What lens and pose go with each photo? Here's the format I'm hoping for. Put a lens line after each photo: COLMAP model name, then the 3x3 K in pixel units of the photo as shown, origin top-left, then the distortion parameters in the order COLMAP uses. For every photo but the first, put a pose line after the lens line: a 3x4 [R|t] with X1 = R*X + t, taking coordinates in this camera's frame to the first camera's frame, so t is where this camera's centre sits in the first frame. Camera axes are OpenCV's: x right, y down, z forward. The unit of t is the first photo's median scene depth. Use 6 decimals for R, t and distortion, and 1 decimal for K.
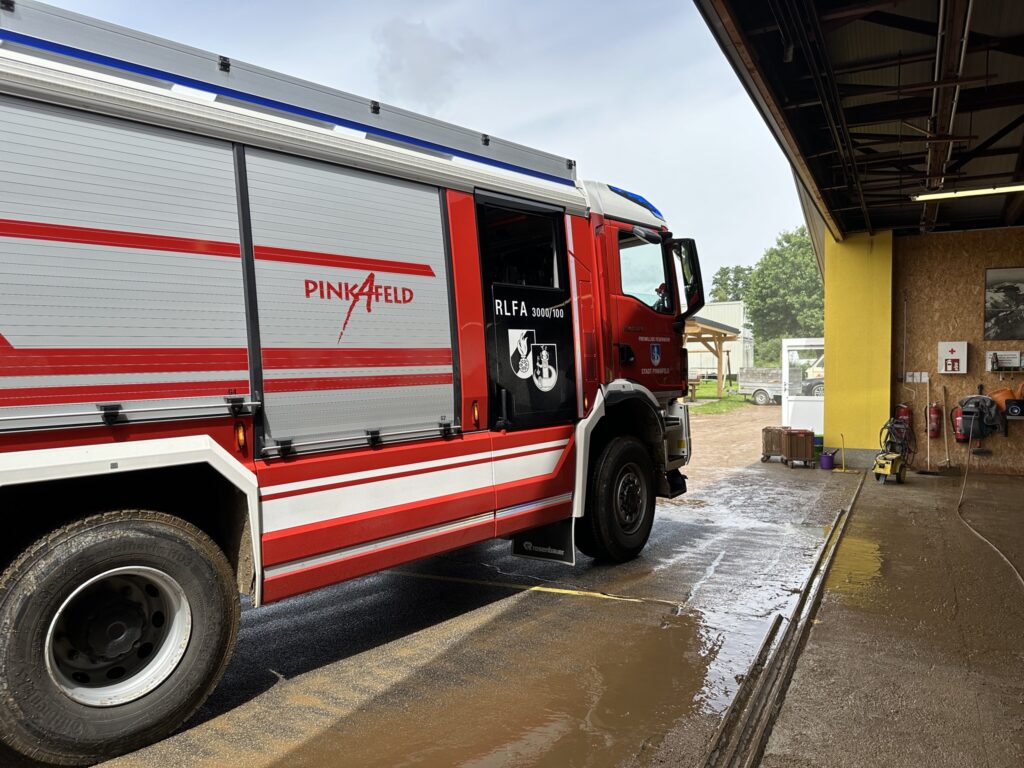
lens RADIAL K [[733.5, 0, 512.0], [0, 733.5, 384.0], [0, 0, 1]] dist [0.083612, -0.078729]
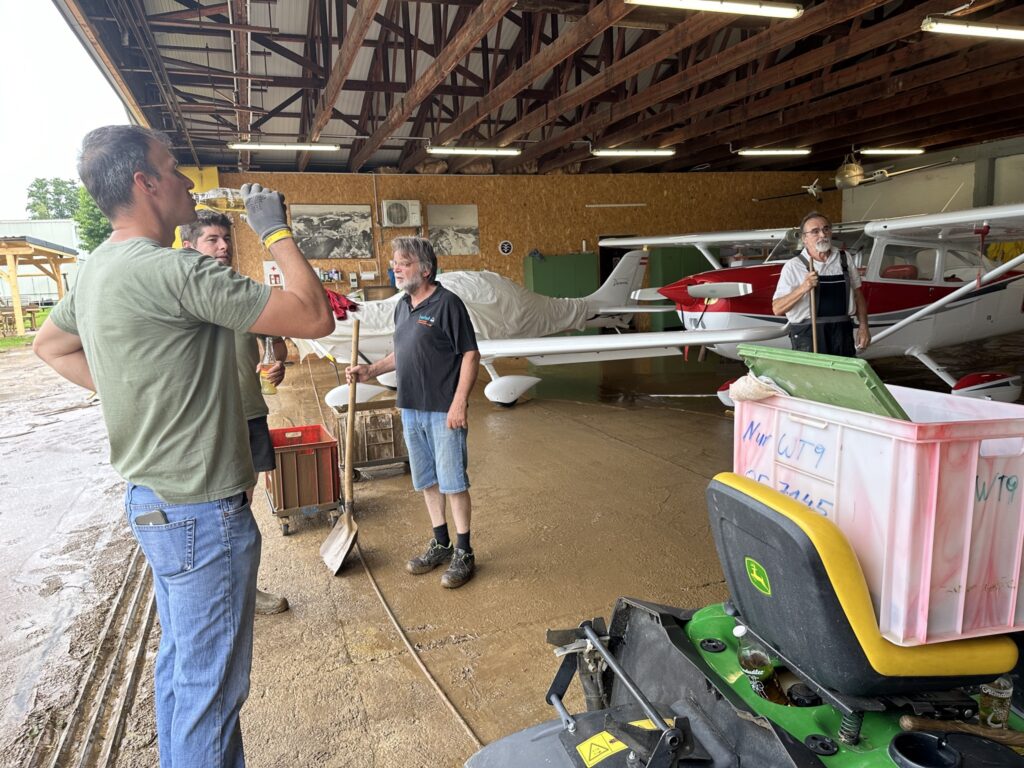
lens RADIAL K [[711.8, 0, 512.0], [0, 711.8, 384.0], [0, 0, 1]] dist [0.085380, -0.115564]
pose [[0.666985, -0.144215, 0.730980, -0.043076], [0.062182, 0.988440, 0.138271, 0.004102], [-0.742471, -0.046771, 0.668243, -0.085263]]
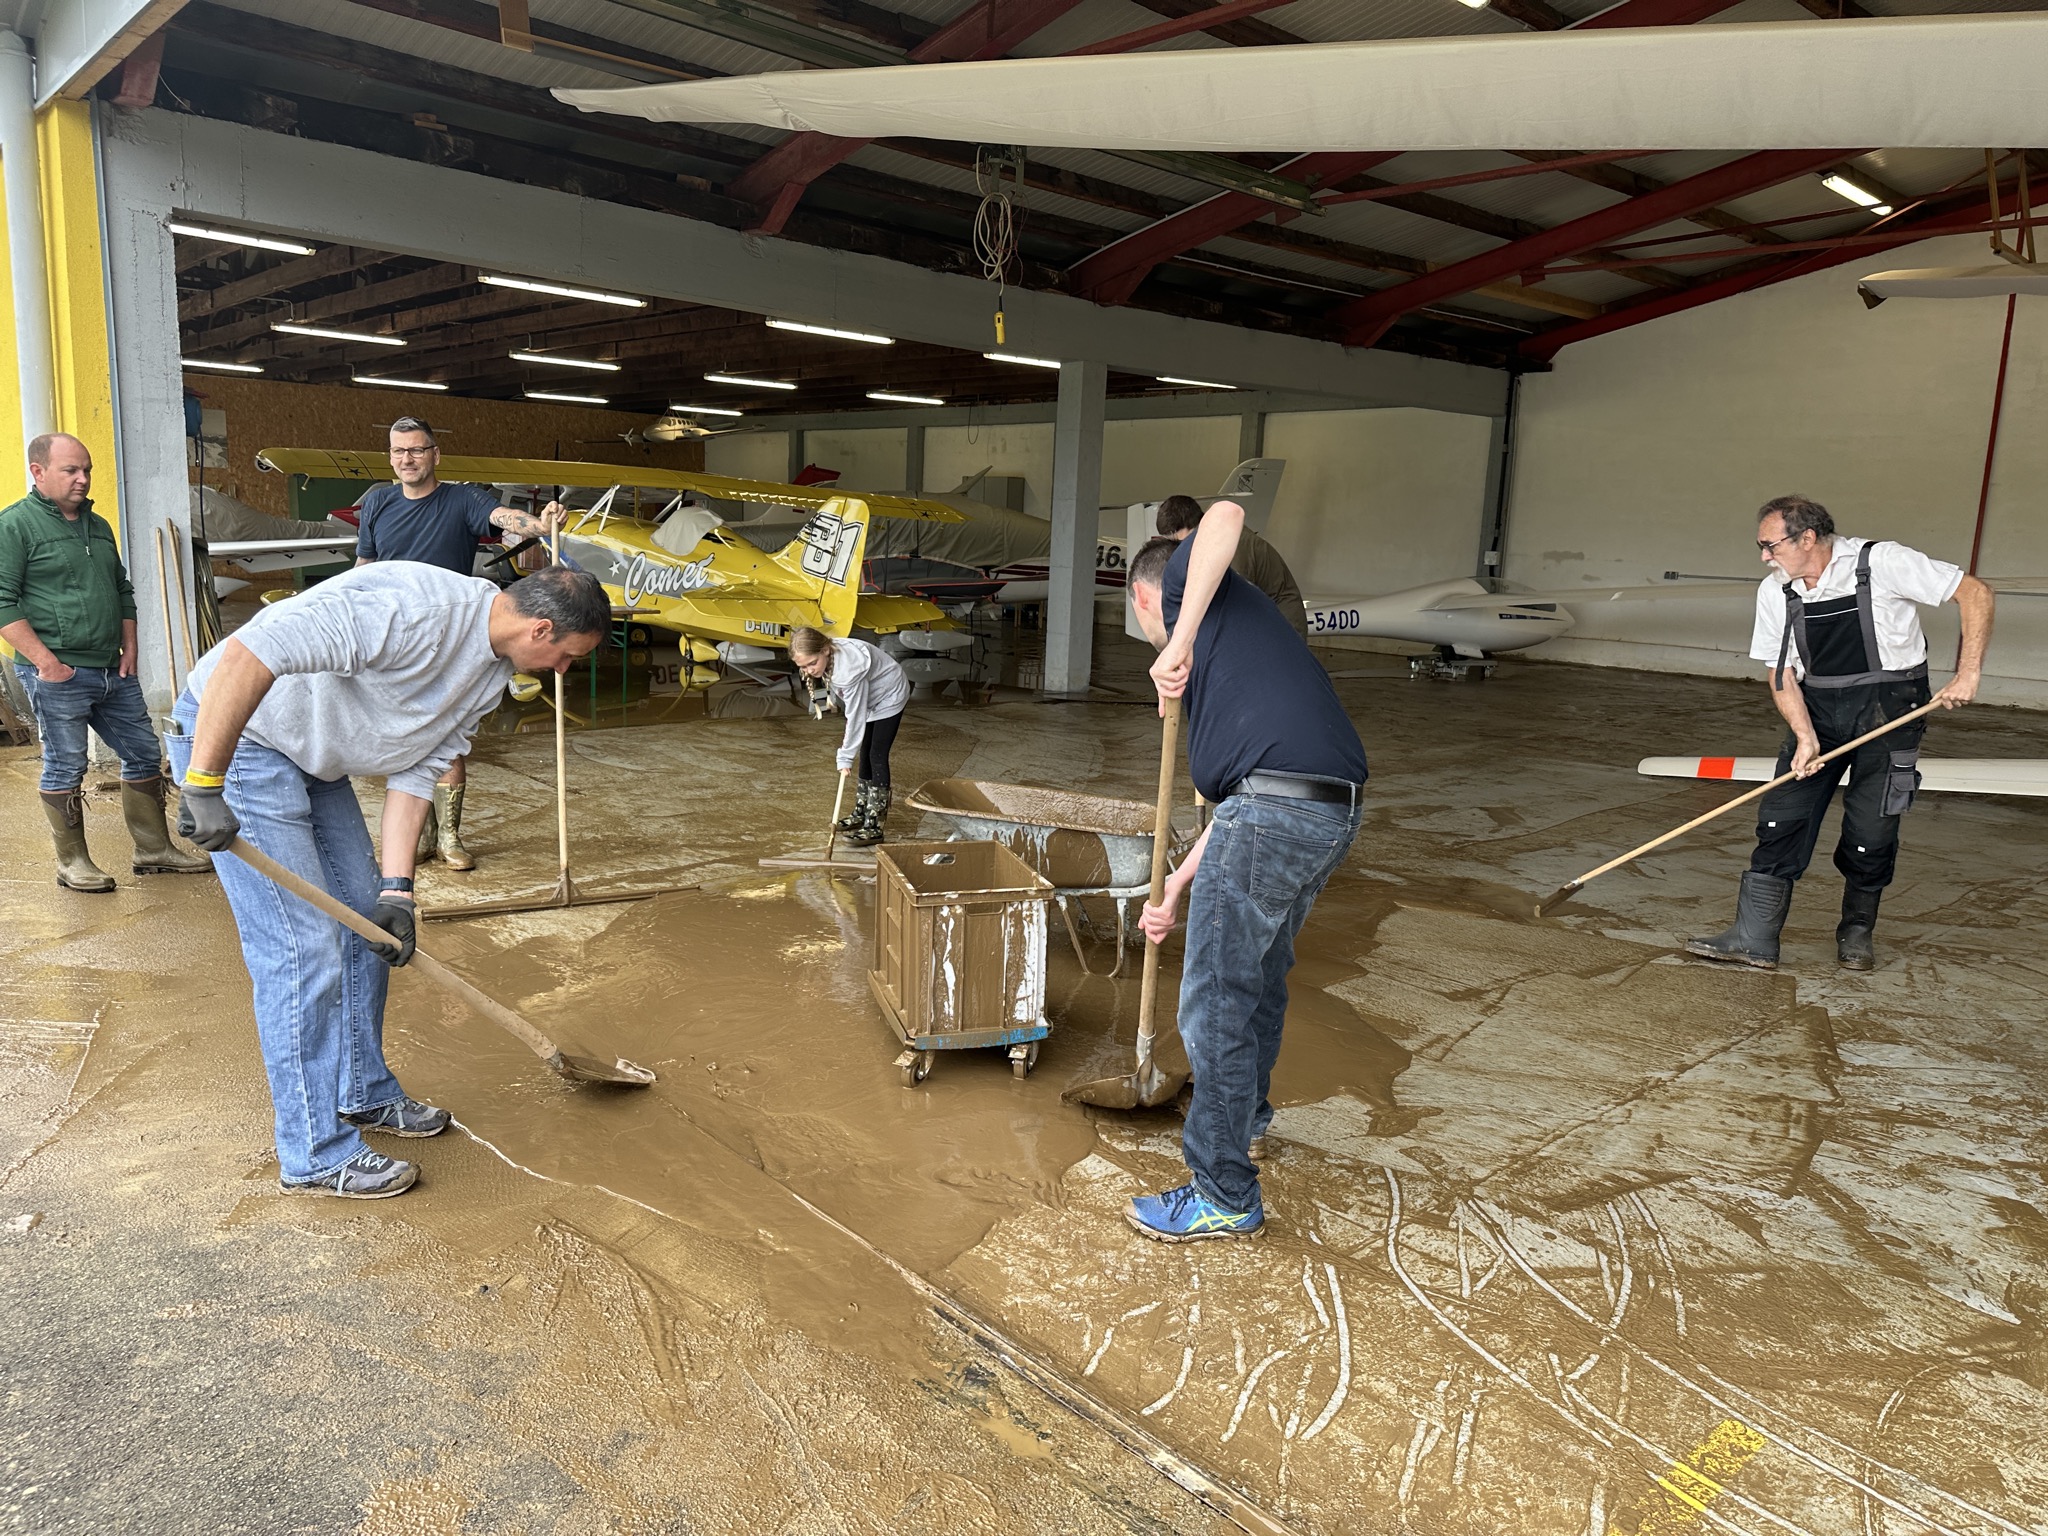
lens RADIAL K [[1423.5, 0, 1024.0], [0, 1423.5, 768.0], [0, 0, 1]] dist [0.085380, -0.115564]
pose [[0.335226, -0.138795, 0.931858, -0.551644], [-0.019978, 0.987819, 0.154317, 0.023873], [-0.941926, -0.070348, 0.328370, -0.729849]]
